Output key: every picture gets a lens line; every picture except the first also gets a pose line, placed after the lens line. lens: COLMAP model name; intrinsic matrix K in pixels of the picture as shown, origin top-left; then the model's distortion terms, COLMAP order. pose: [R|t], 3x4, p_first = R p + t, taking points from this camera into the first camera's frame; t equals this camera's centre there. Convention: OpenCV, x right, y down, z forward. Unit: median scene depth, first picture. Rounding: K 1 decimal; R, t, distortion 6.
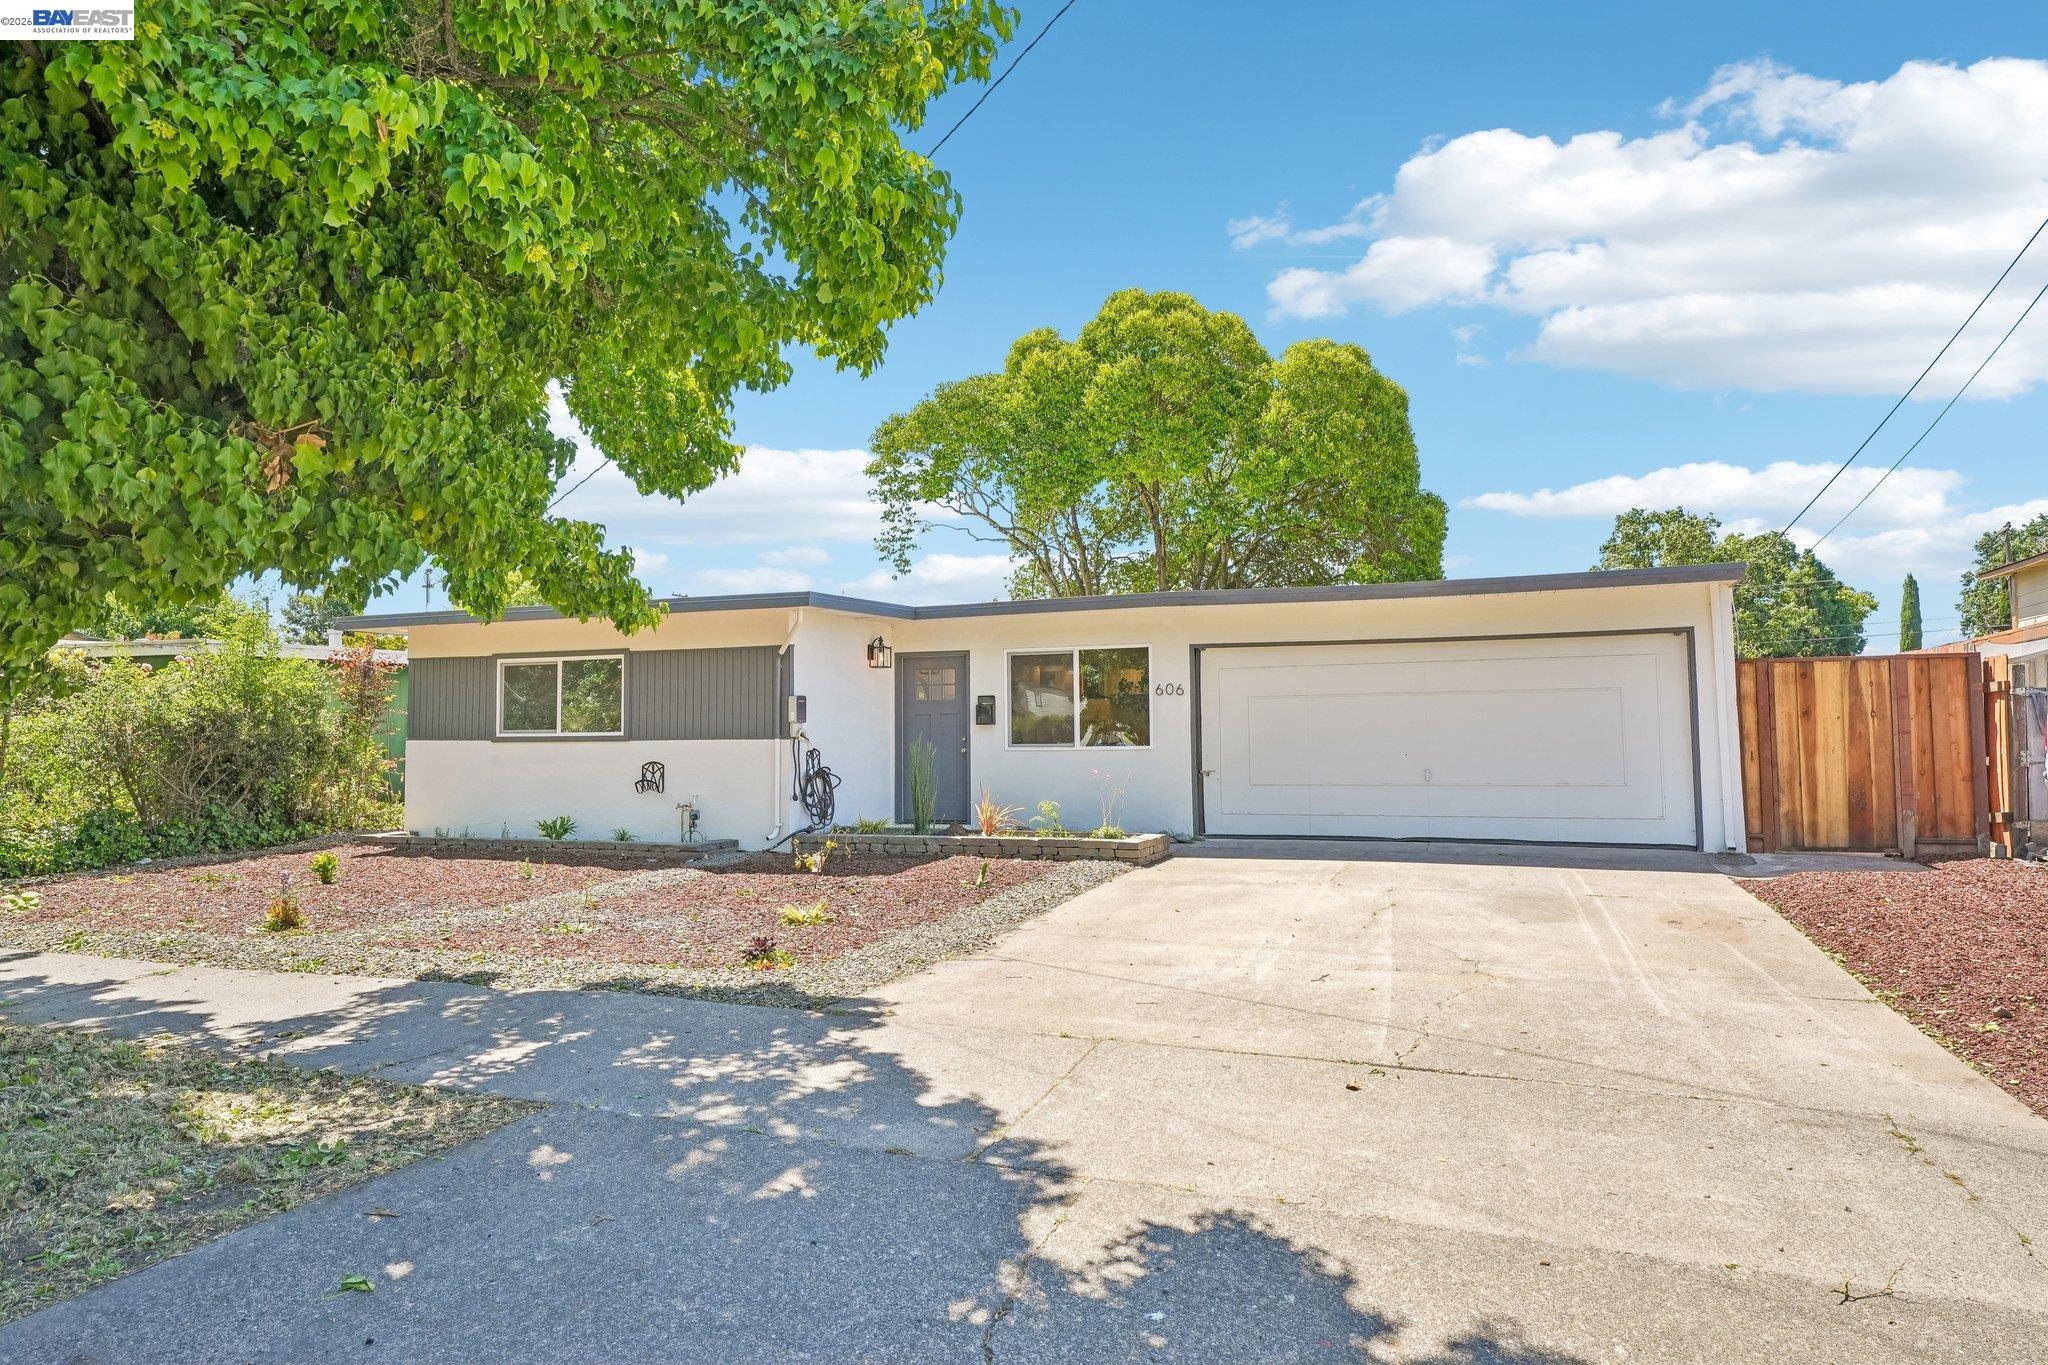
lens RADIAL K [[1216.2, 0, 1024.0], [0, 1216.2, 682.5], [0, 0, 1]] dist [0.035084, 0.001384]
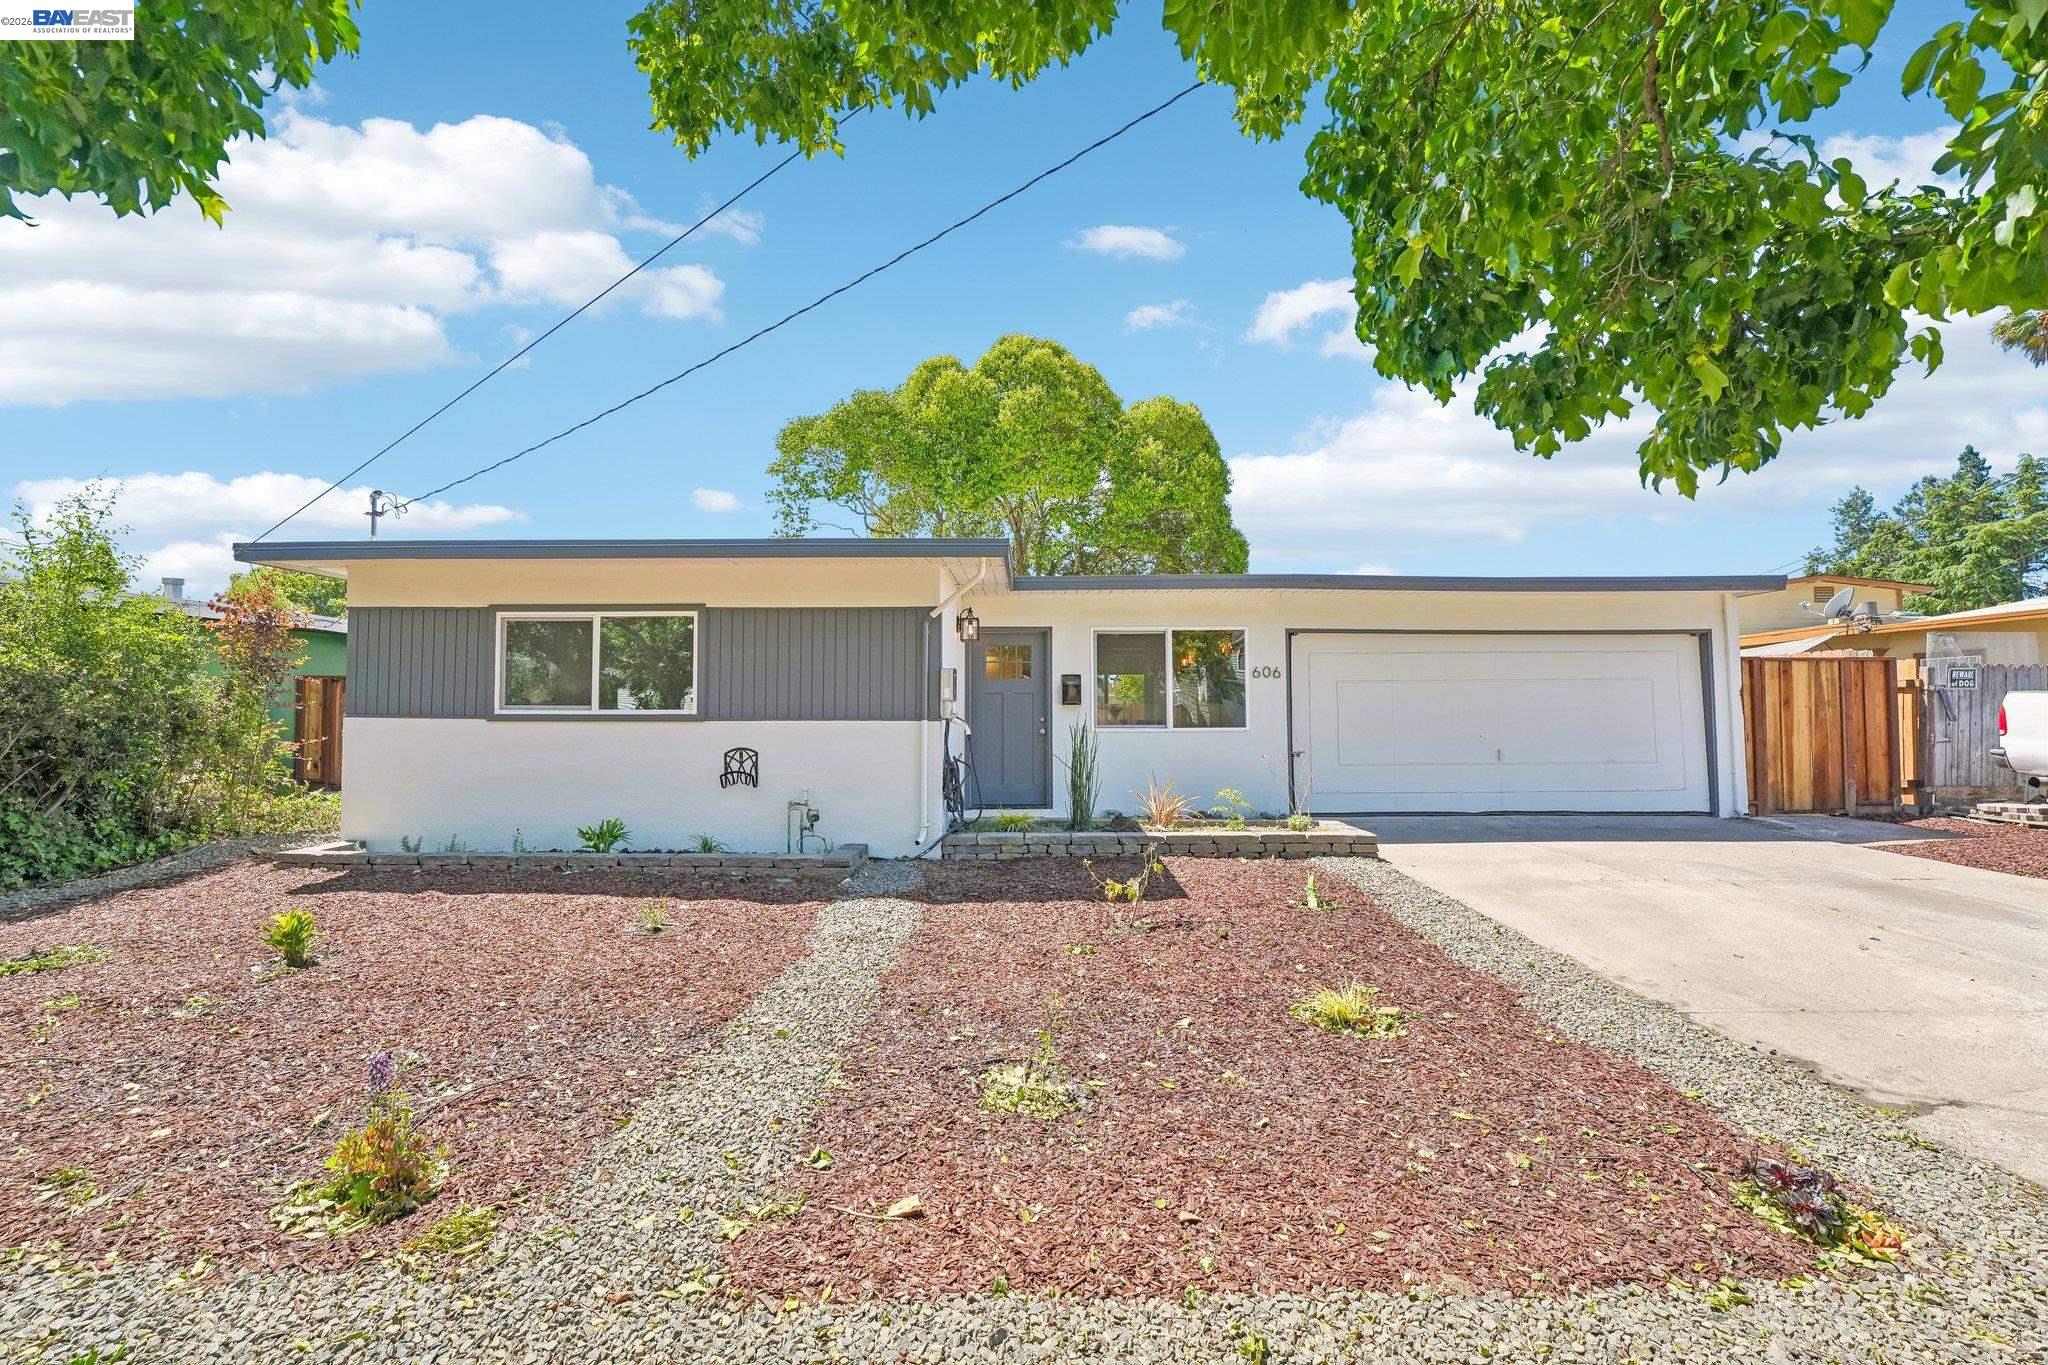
lens RADIAL K [[830.7, 0, 1024.0], [0, 830.7, 682.5], [0, 0, 1]] dist [-0.015876, 0.000106]
pose [[0.937446, 0.018961, 0.347613, -0.332196], [-0.022824, 0.999715, 0.007023, 0.015032], [-0.347381, -0.014518, 0.937612, 0.448698]]
